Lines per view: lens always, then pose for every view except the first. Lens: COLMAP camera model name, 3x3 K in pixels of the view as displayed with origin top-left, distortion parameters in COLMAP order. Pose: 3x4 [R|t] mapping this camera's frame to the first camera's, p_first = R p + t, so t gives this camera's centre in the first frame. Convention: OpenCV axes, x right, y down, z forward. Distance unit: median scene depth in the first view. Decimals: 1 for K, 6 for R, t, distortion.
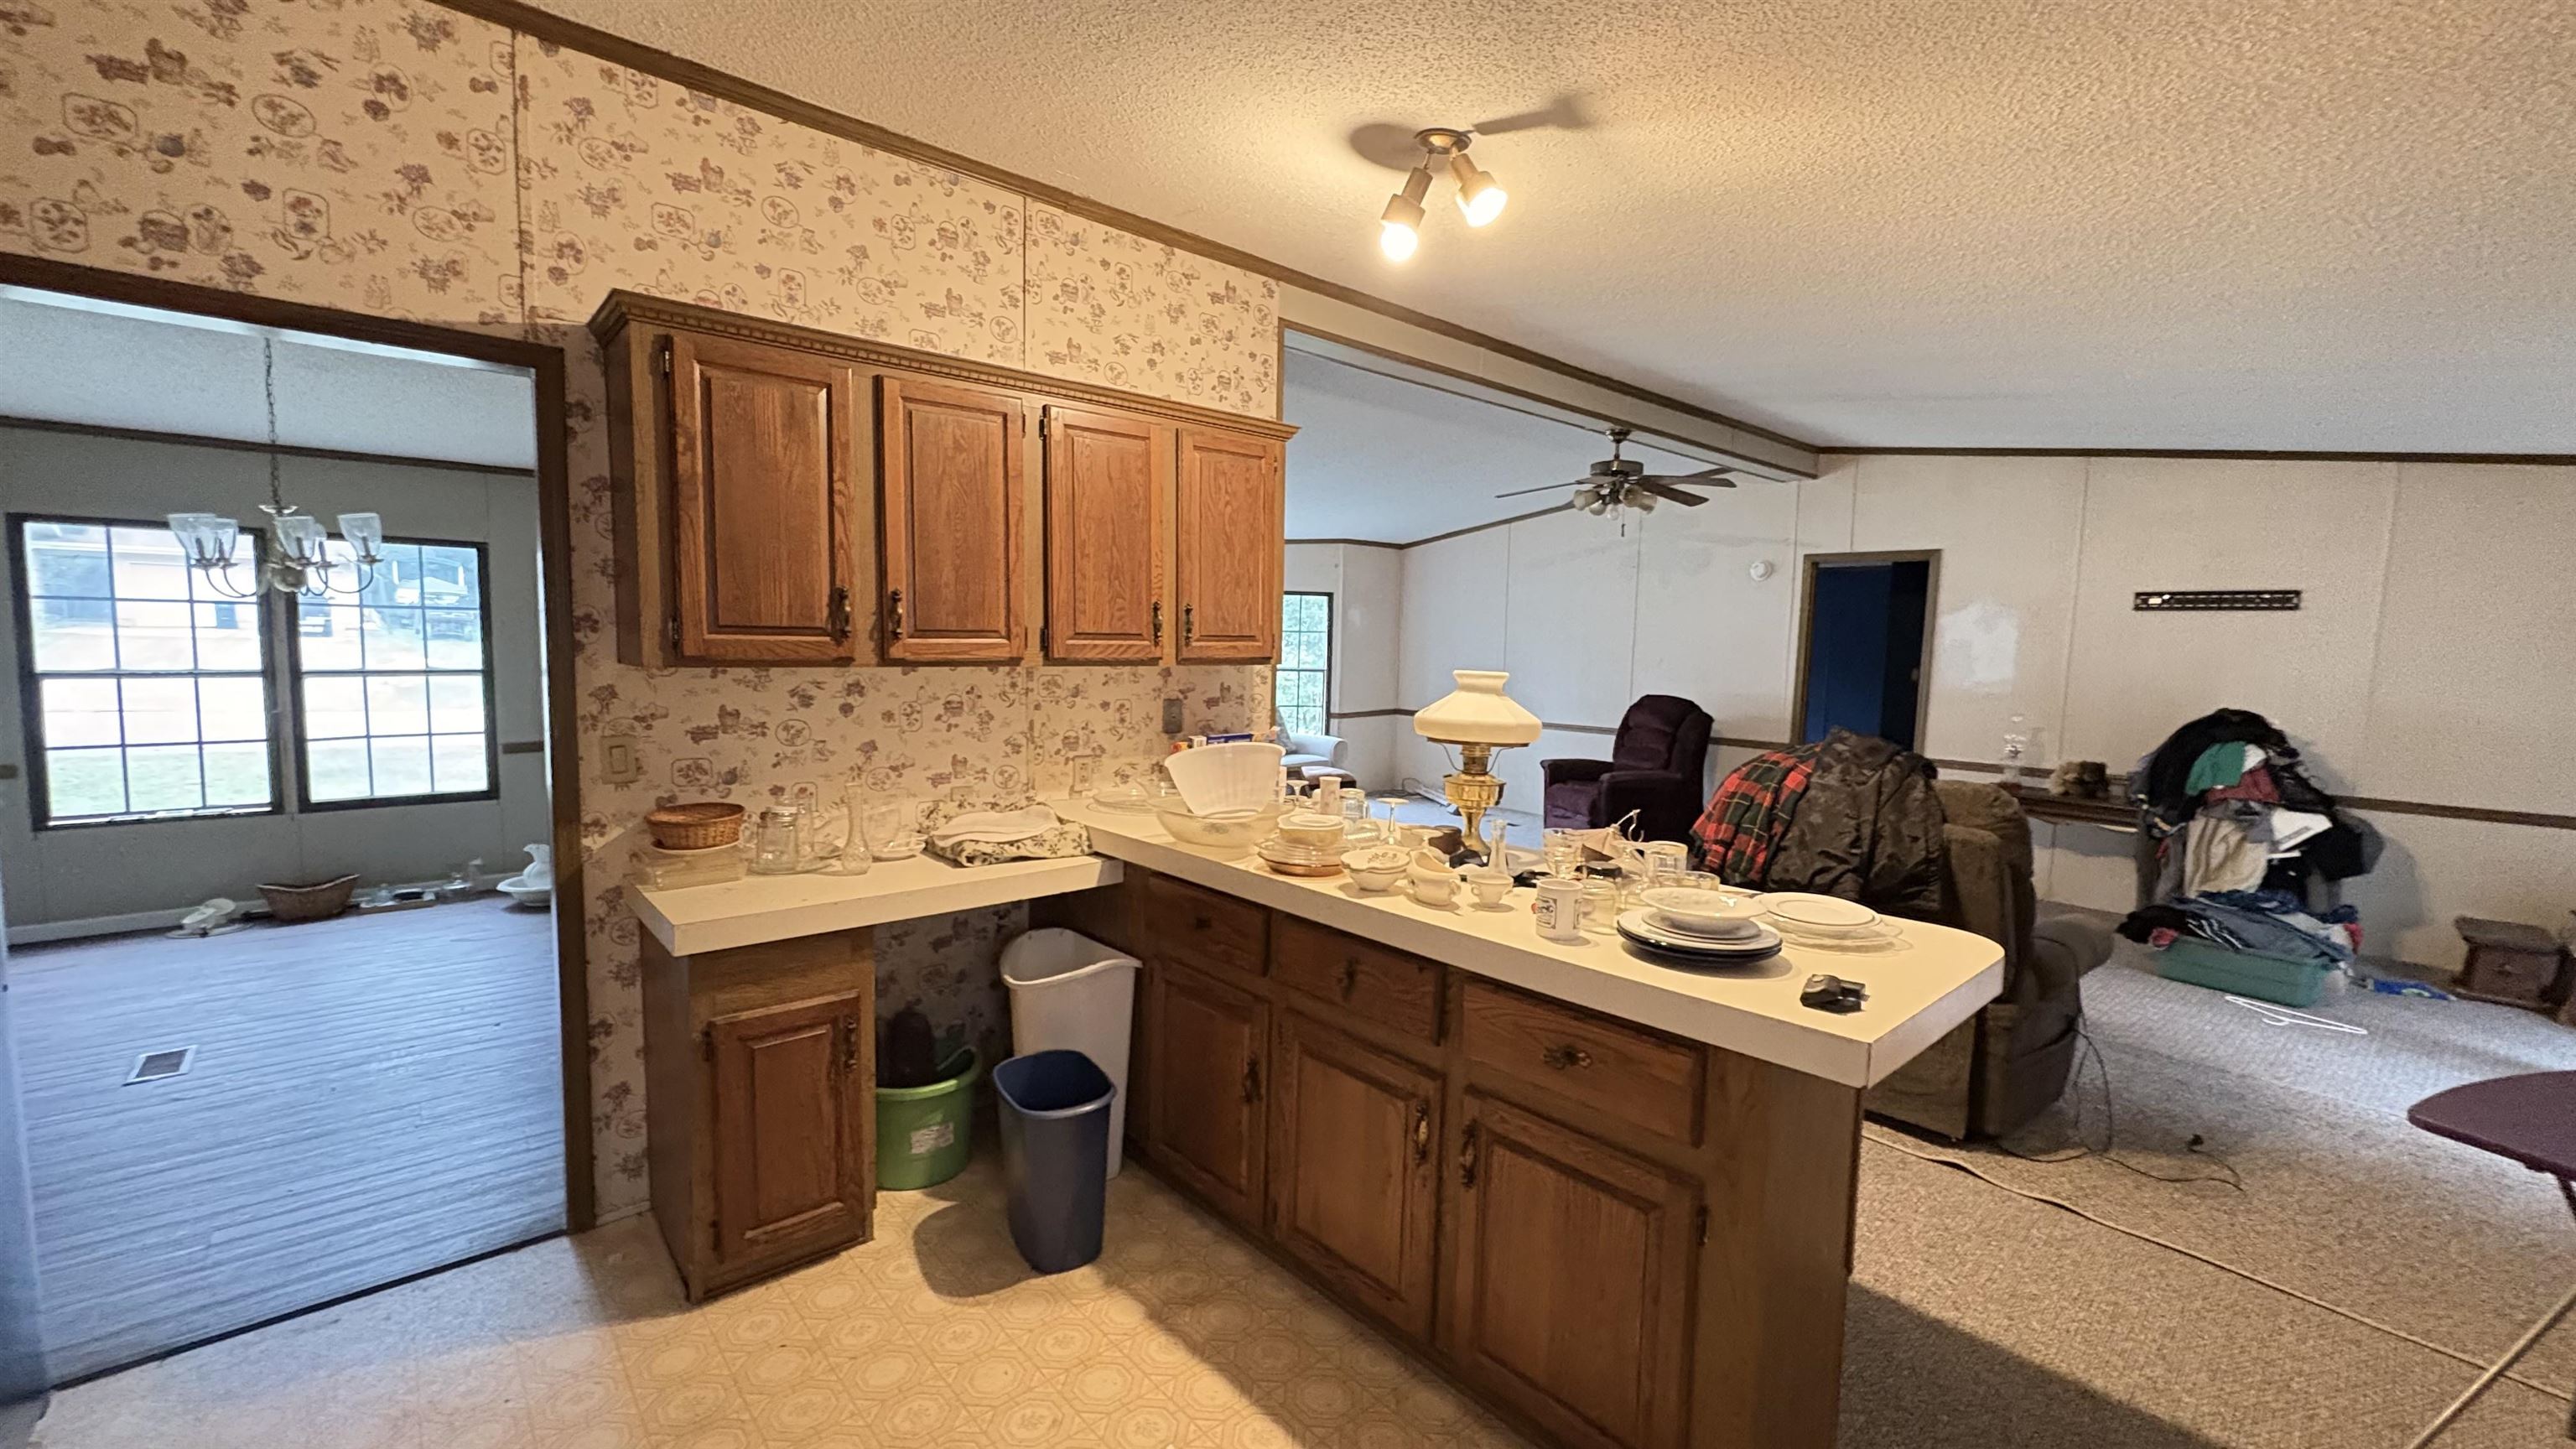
lens RADIAL K [[1023.3, 0, 1286.4], [0, 1023.3, 724.0], [0, 0, 1]] dist [-0.000734, 0.000648]
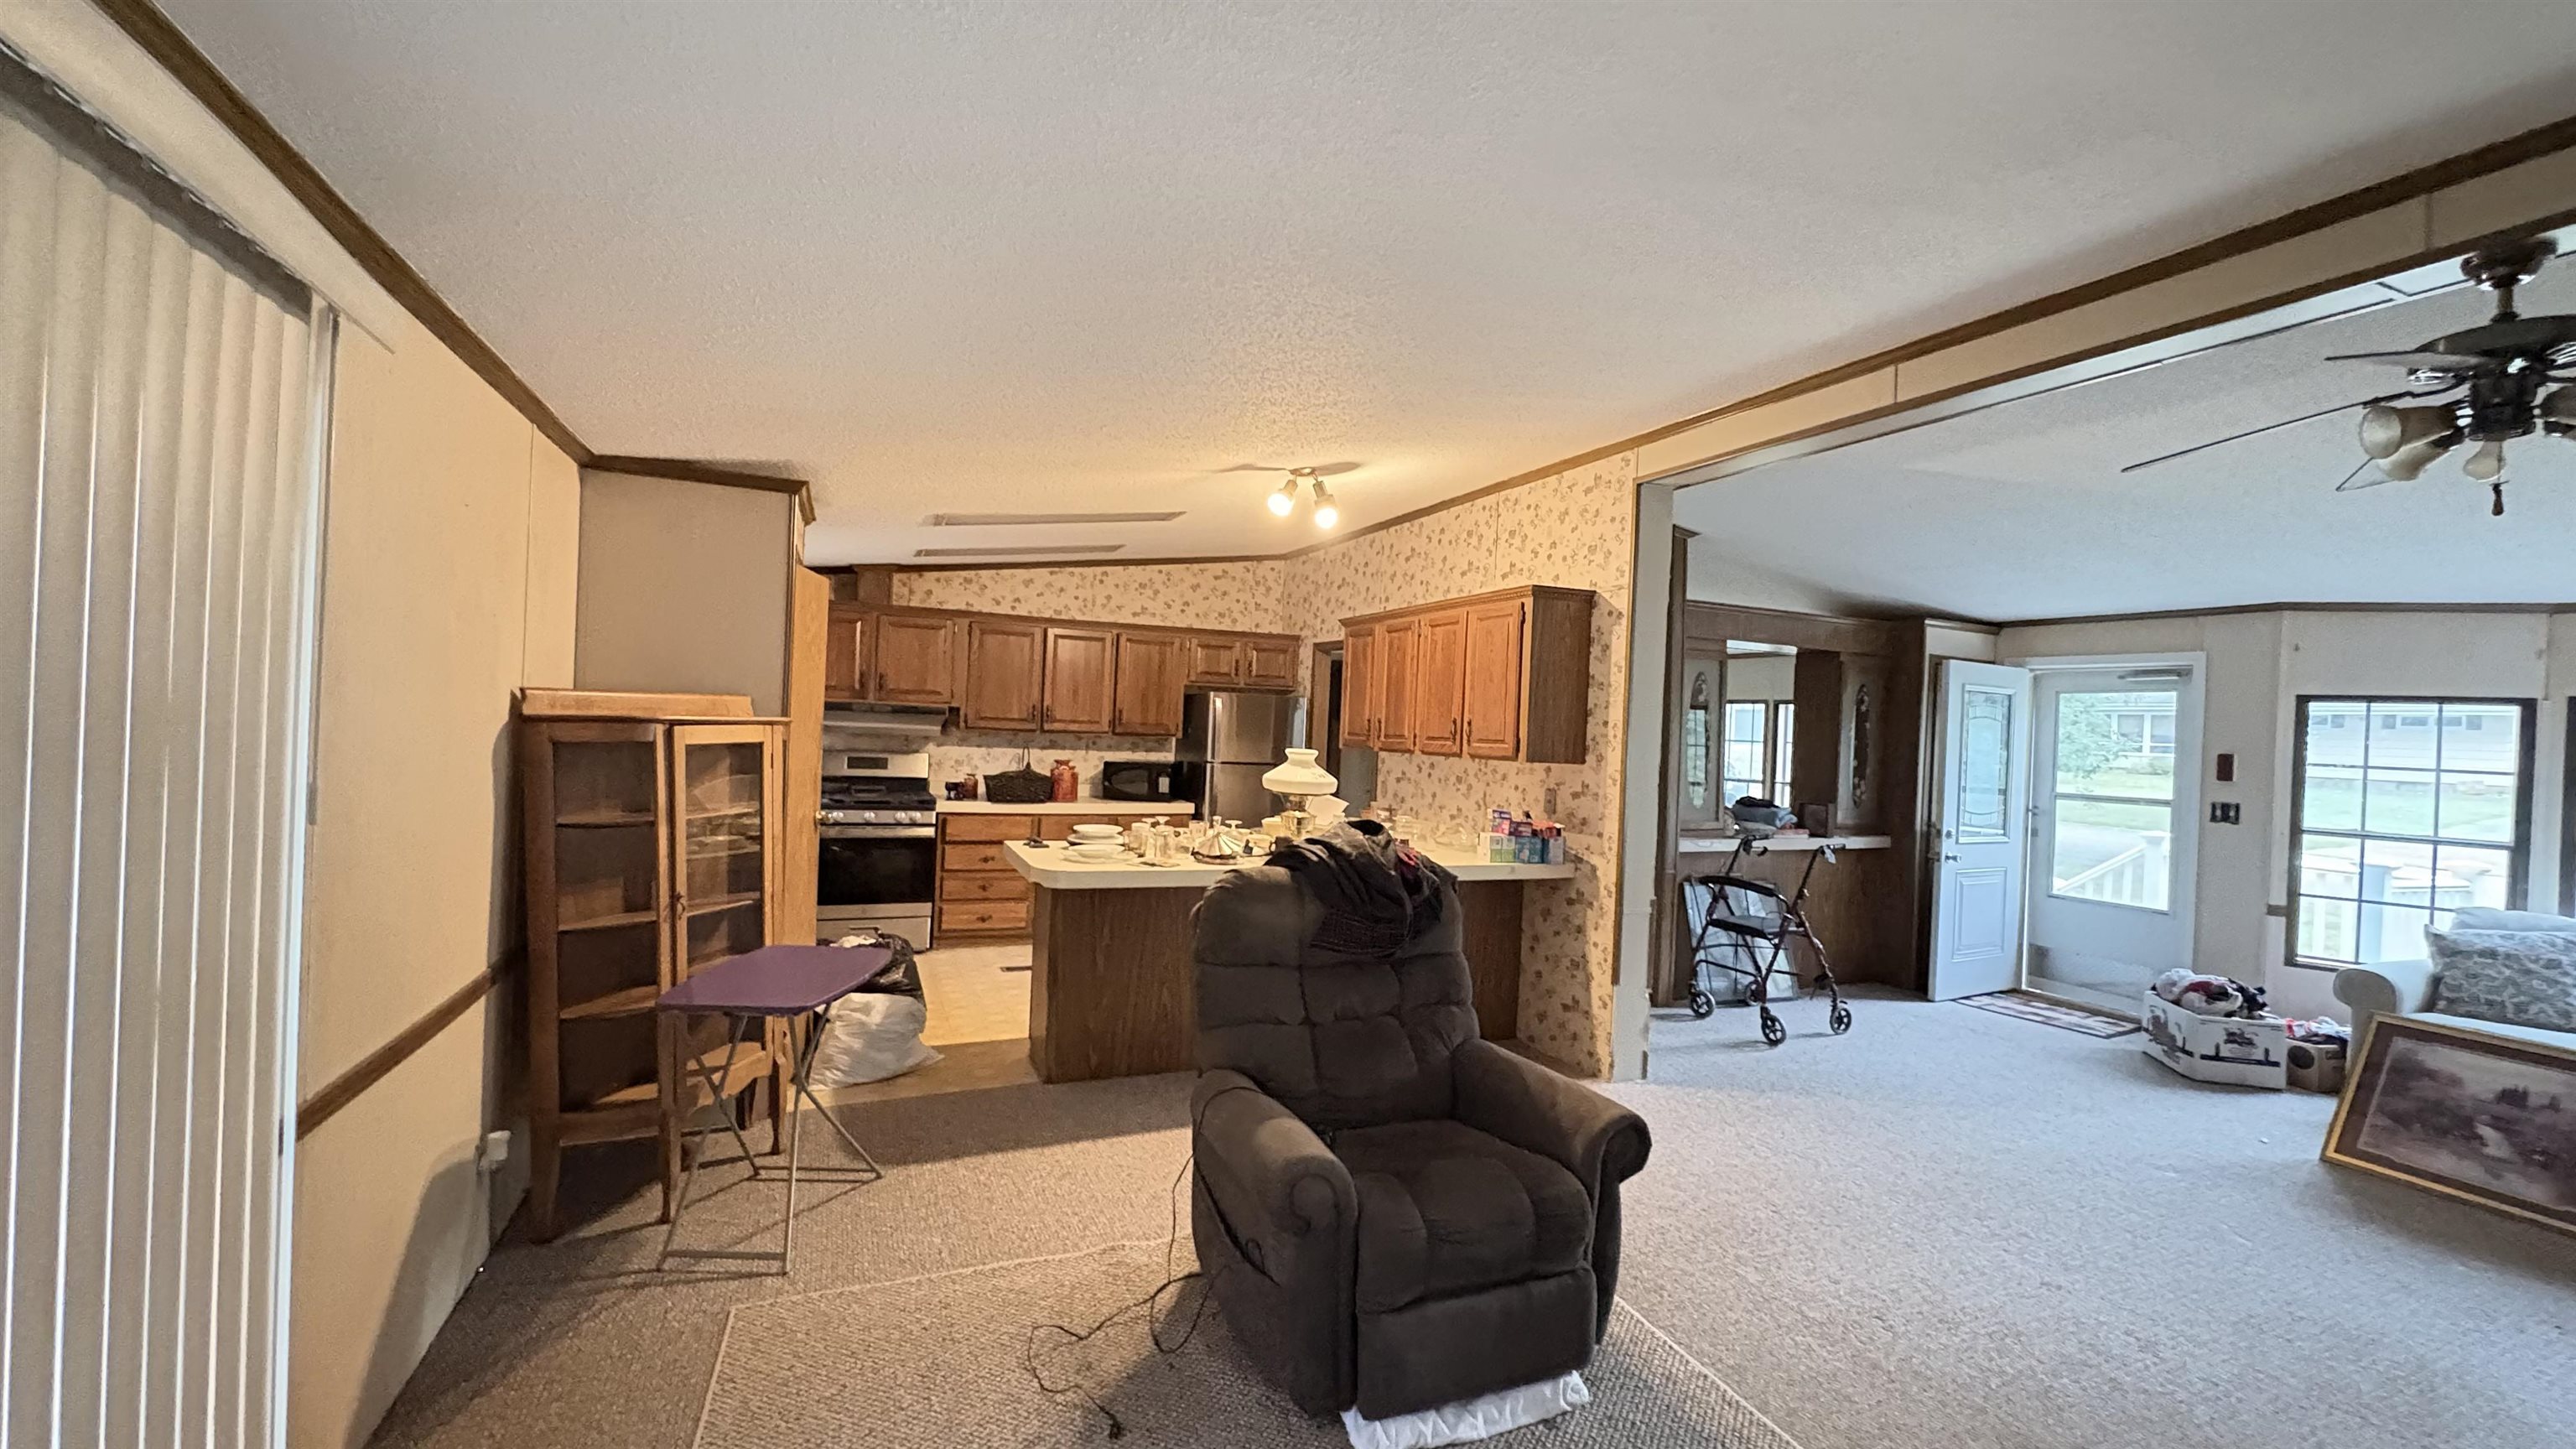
lens RADIAL K [[1025.5, 0, 1285.8], [0, 1025.5, 726.6], [0, 0, 1]] dist [-0.000048, 0.000388]
pose [[-0.309299, -0.033387, -0.950379, 1.476381], [-0.129425, 0.991562, 0.007287, -0.080486], [0.942117, 0.125256, -0.311010, 1.221392]]
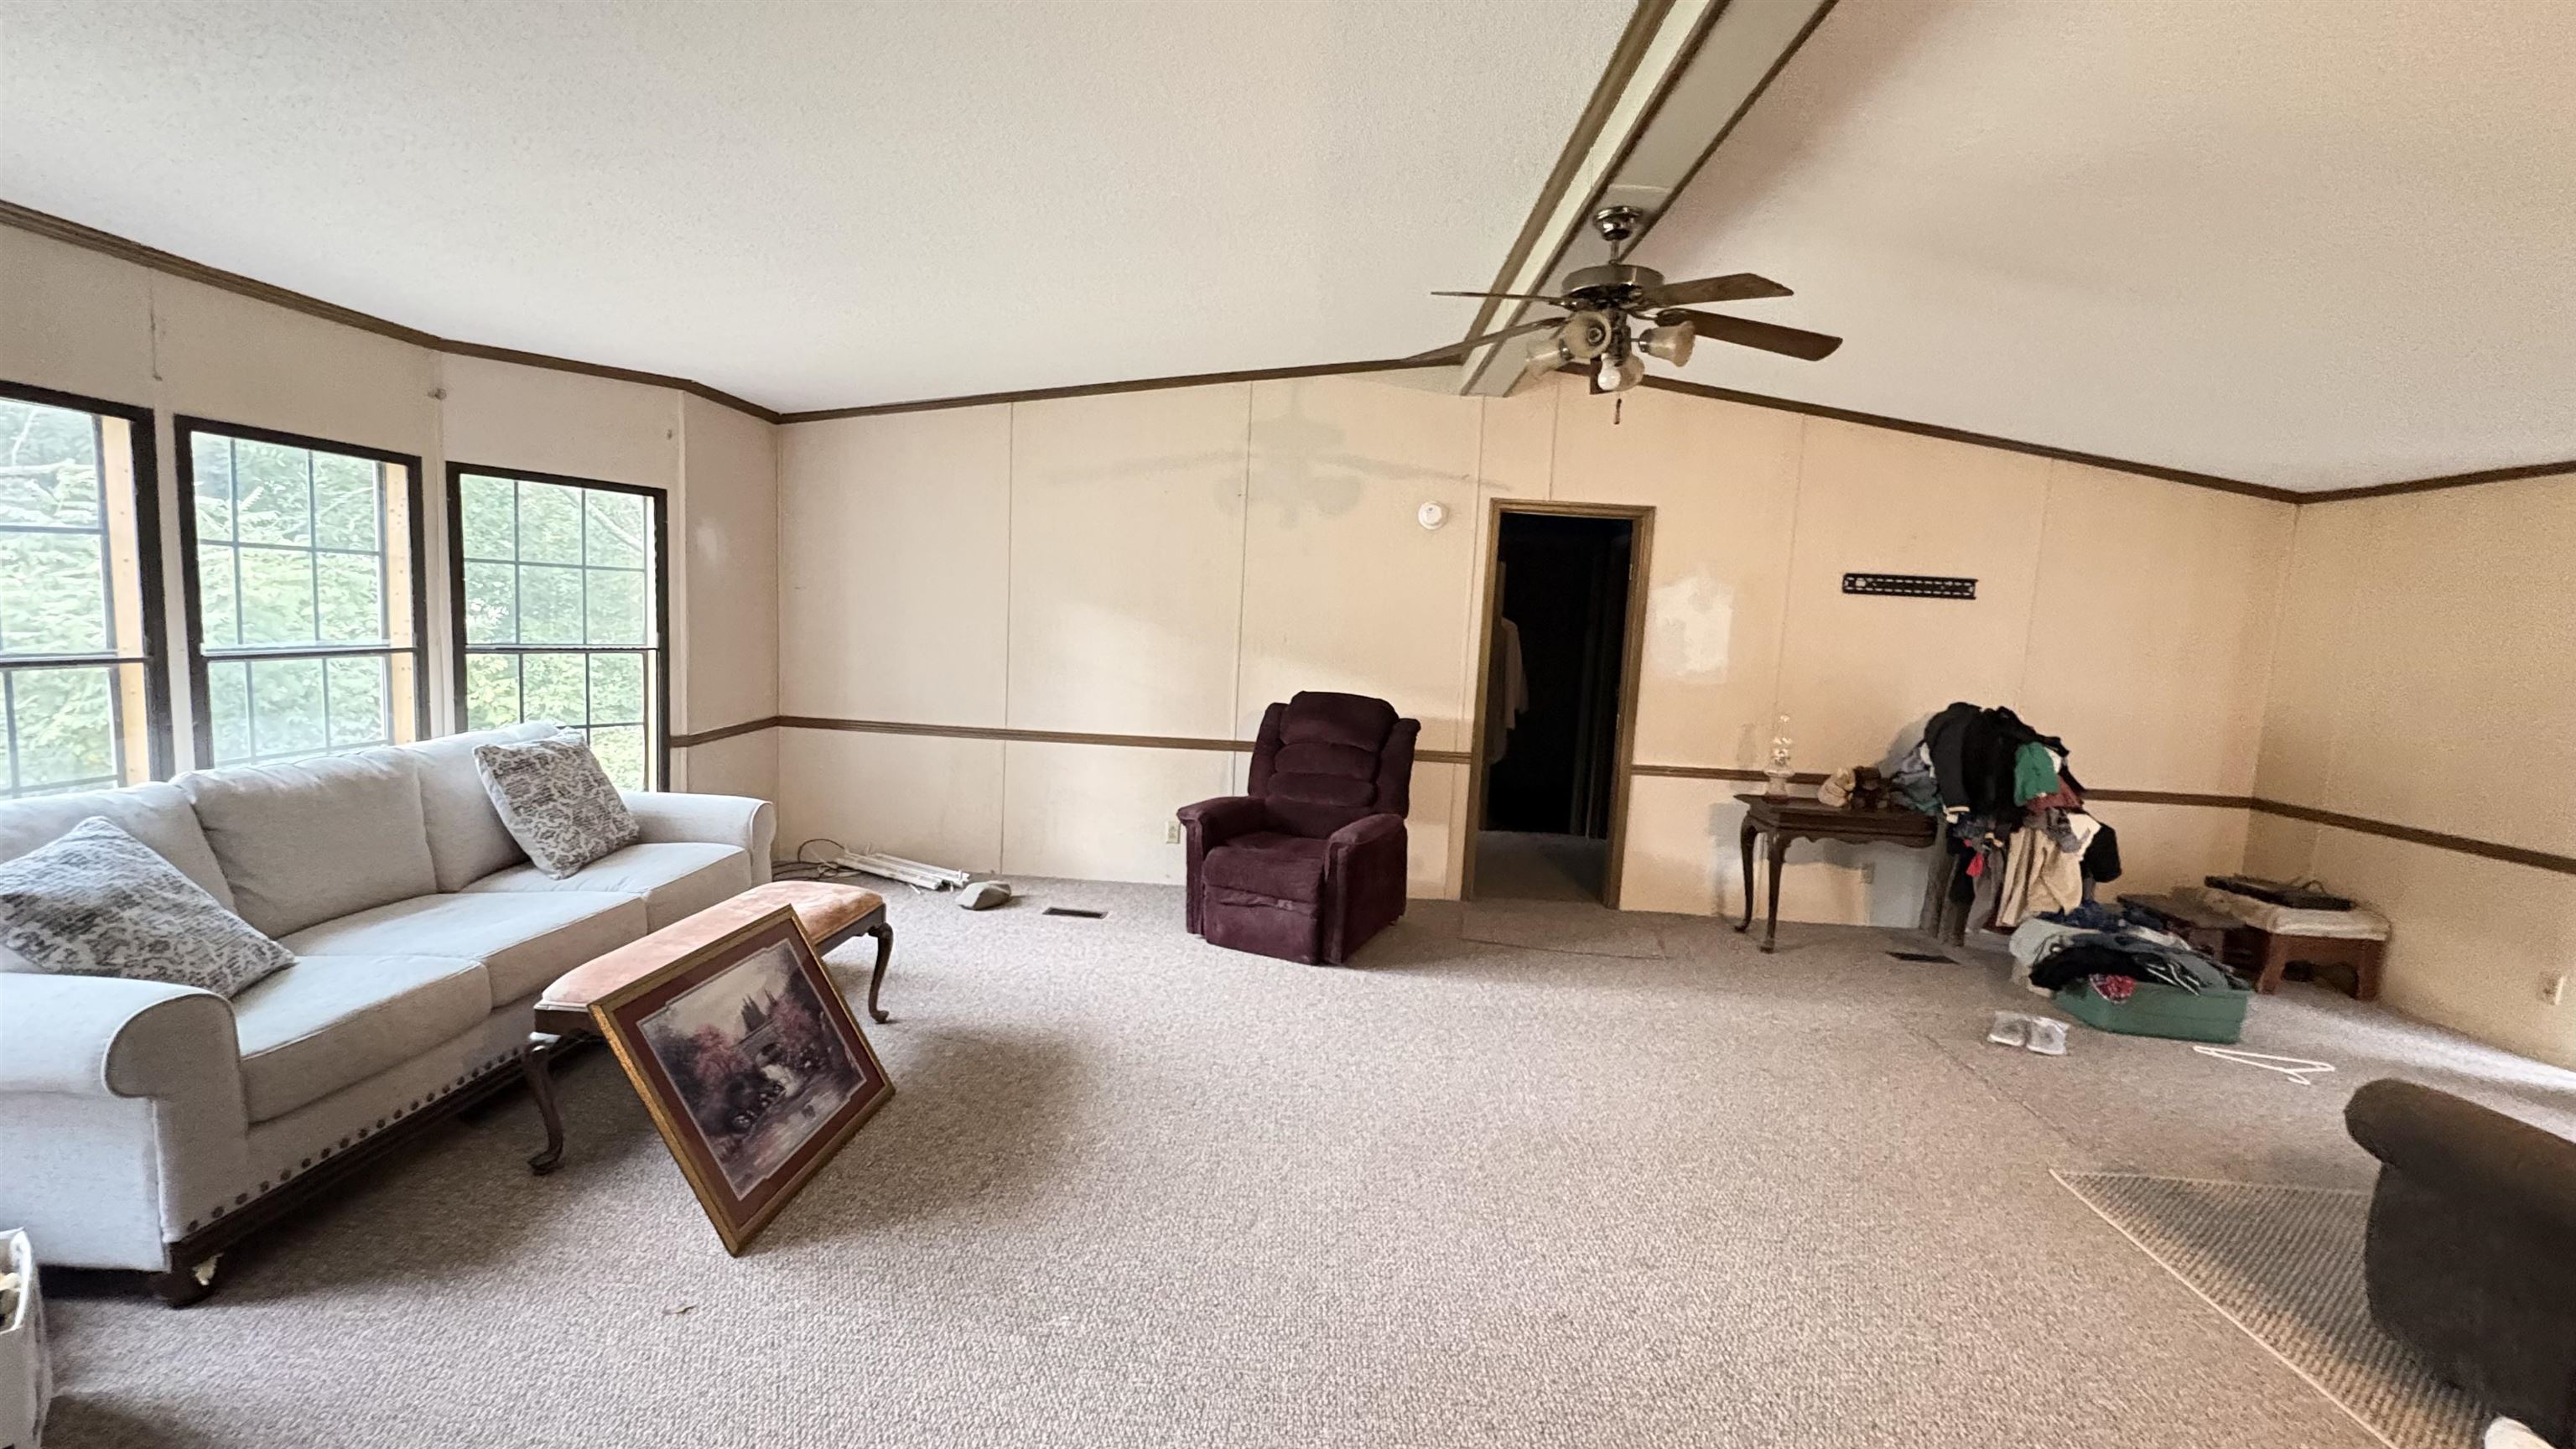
lens RADIAL K [[1023.3, 0, 1286.4], [0, 1023.3, 724.0], [0, 0, 1]] dist [-0.000734, 0.000648]
pose [[0.691953, -0.061505, 0.719318, -0.315176], [0.027138, 0.997876, 0.059218, -0.113181], [-0.721432, -0.021455, 0.692153, 1.322500]]
